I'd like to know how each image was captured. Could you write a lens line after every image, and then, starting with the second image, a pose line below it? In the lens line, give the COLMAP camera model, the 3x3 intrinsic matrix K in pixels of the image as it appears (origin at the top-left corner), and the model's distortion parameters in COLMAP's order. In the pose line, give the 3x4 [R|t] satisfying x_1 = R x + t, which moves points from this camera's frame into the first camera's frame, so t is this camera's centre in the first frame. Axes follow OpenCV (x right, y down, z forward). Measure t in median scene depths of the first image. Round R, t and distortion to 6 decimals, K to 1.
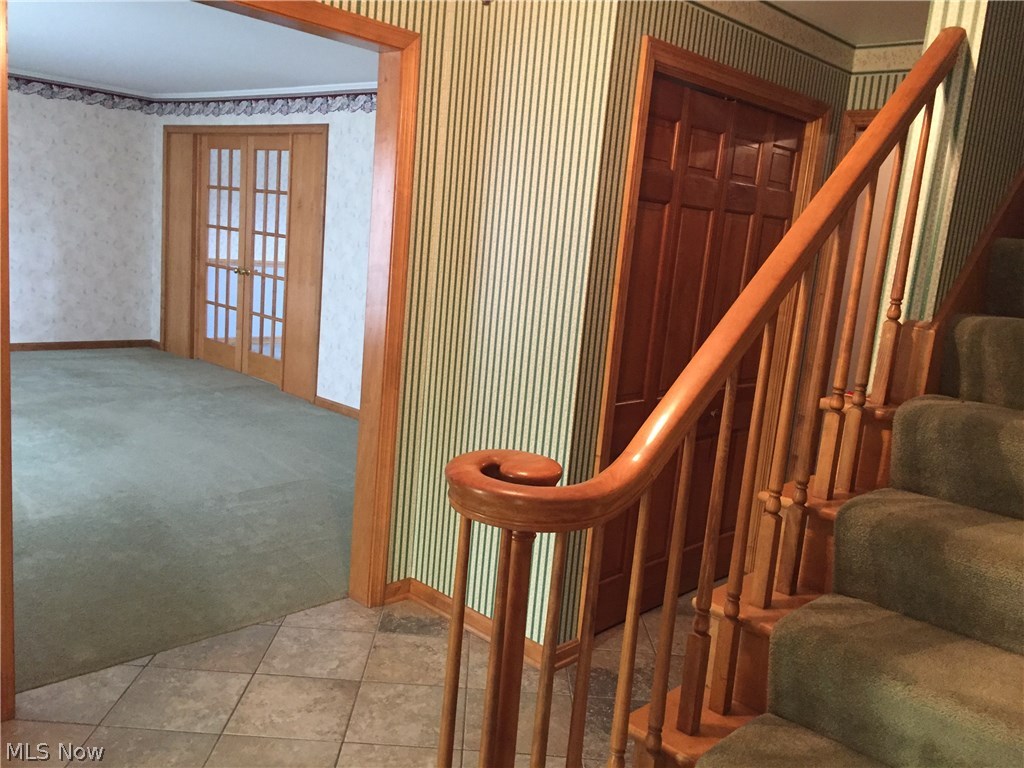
lens RADIAL K [[889.2, 0, 507.5], [0, 889.2, 383.7], [0, 0, 1]] dist [0.089265, -0.055484]
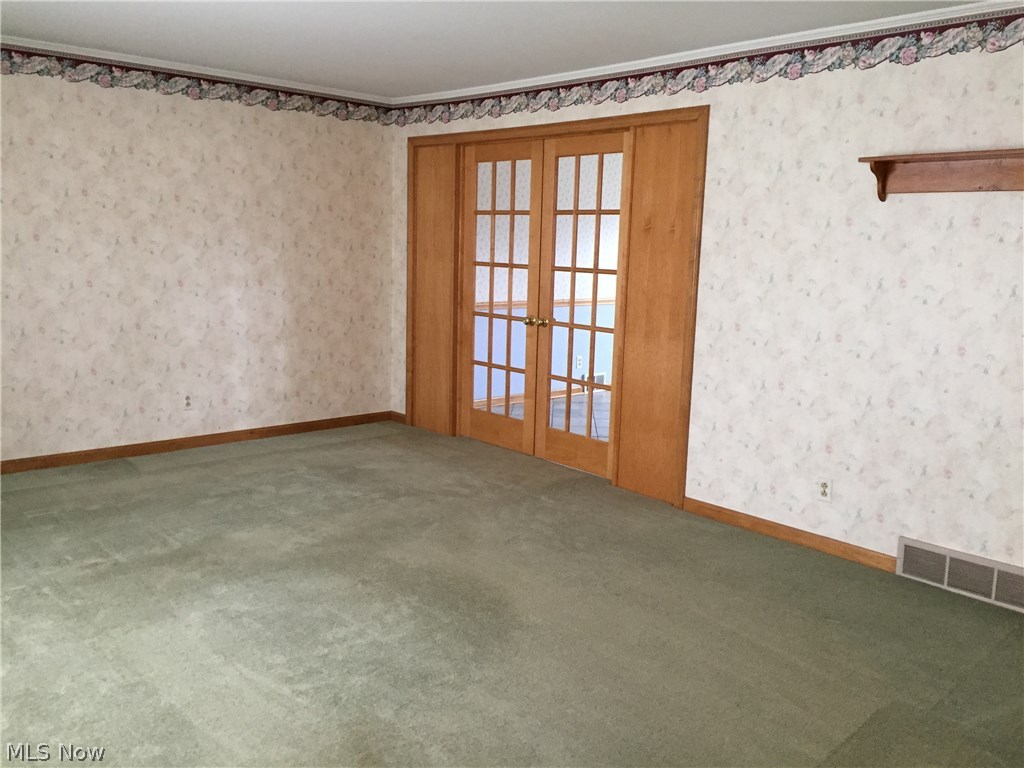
lens RADIAL K [[889.2, 0, 519.1], [0, 889.2, 385.7], [0, 0, 1]] dist [0.089265, -0.055484]
pose [[0.996254, -0.047873, -0.072021, -0.253801], [0.046949, 0.998792, -0.014480, -0.060831], [0.072627, 0.011044, 0.997298, 0.257466]]
